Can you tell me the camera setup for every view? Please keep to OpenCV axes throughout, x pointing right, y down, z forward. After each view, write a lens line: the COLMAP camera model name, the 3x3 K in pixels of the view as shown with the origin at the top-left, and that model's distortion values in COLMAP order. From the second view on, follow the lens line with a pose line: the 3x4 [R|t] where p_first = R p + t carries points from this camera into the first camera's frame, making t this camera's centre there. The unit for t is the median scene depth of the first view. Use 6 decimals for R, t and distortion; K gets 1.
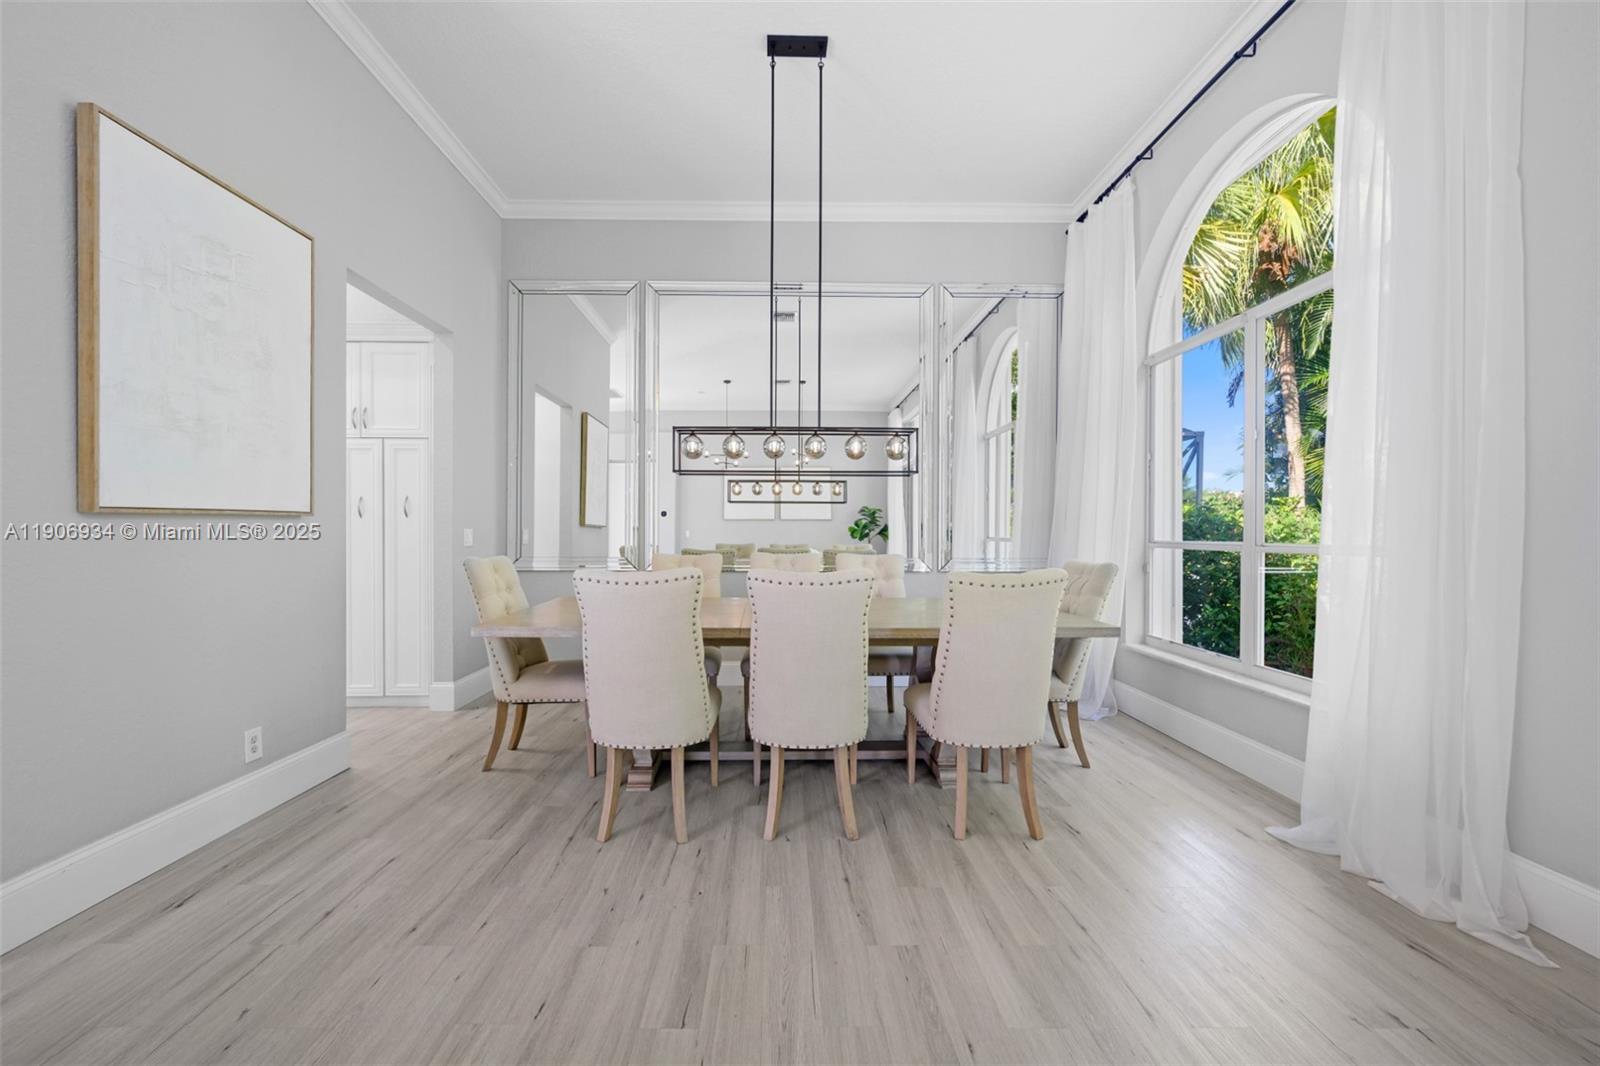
lens RADIAL K [[632.0, 0, 768.2], [0, 632.0, 537.1], [0, 0, 1]] dist [-0.000627, 0.000269]
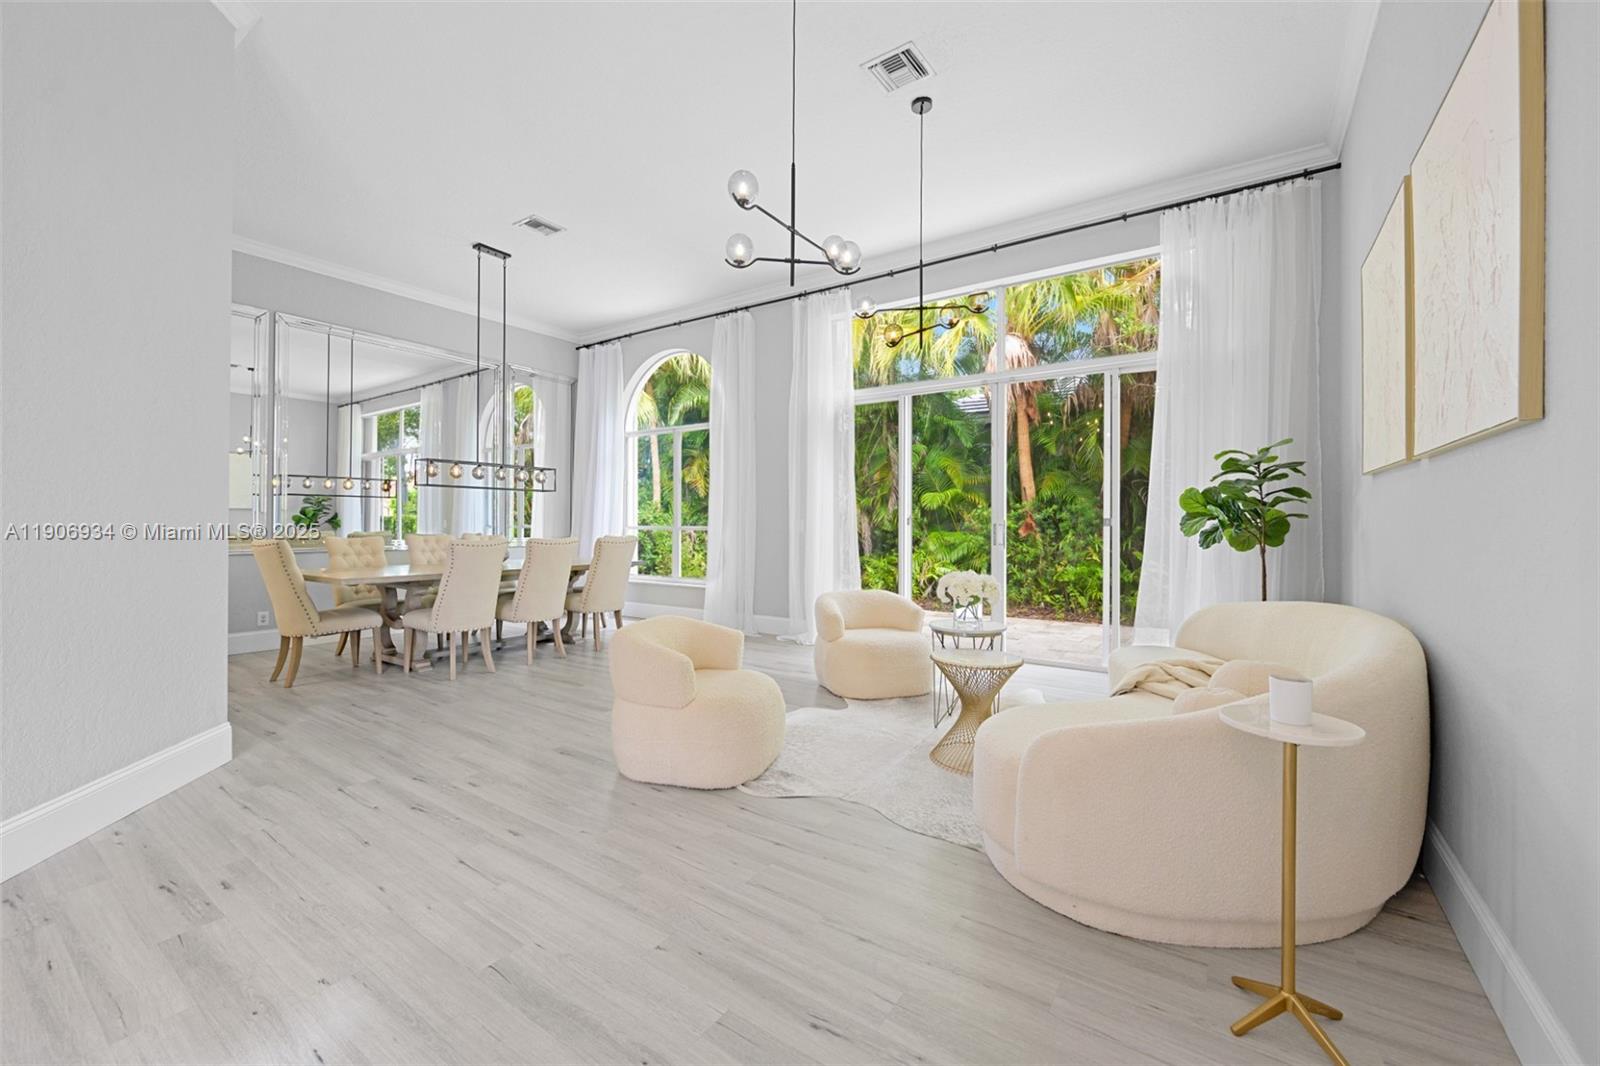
lens RADIAL K [[632.0, 0, 785.6], [0, 632.0, 523.0], [0, 0, 1]] dist [-0.000627, 0.000269]
pose [[0.580363, 0.001148, 0.814357, -0.936674], [0.002375, 0.999992, -0.003102, 0.004641], [-0.814355, 0.003734, 0.580356, -0.722731]]
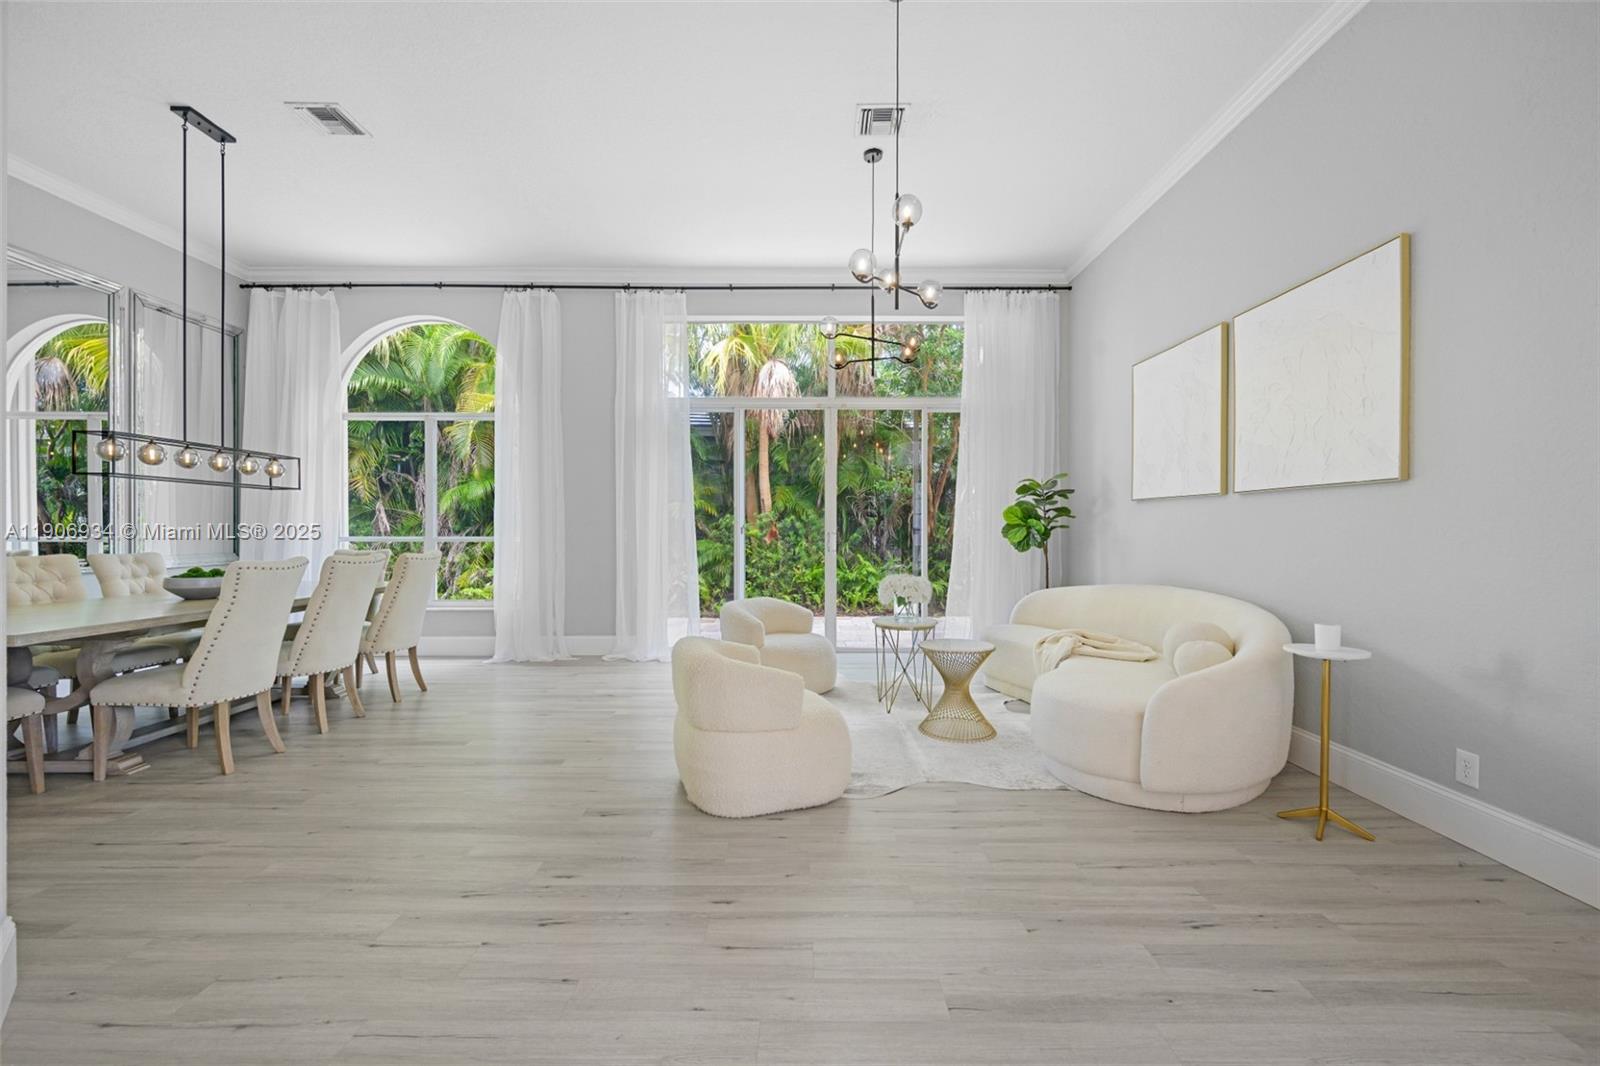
lens RADIAL K [[632.0, 0, 795.2], [0, 632.0, 535.2], [0, 0, 1]] dist [-0.000627, 0.000269]
pose [[0.016543, -0.006739, 0.999840, -1.136290], [0.006757, 0.999955, 0.006628, -0.002263], [-0.999840, 0.006647, 0.016587, -0.128695]]
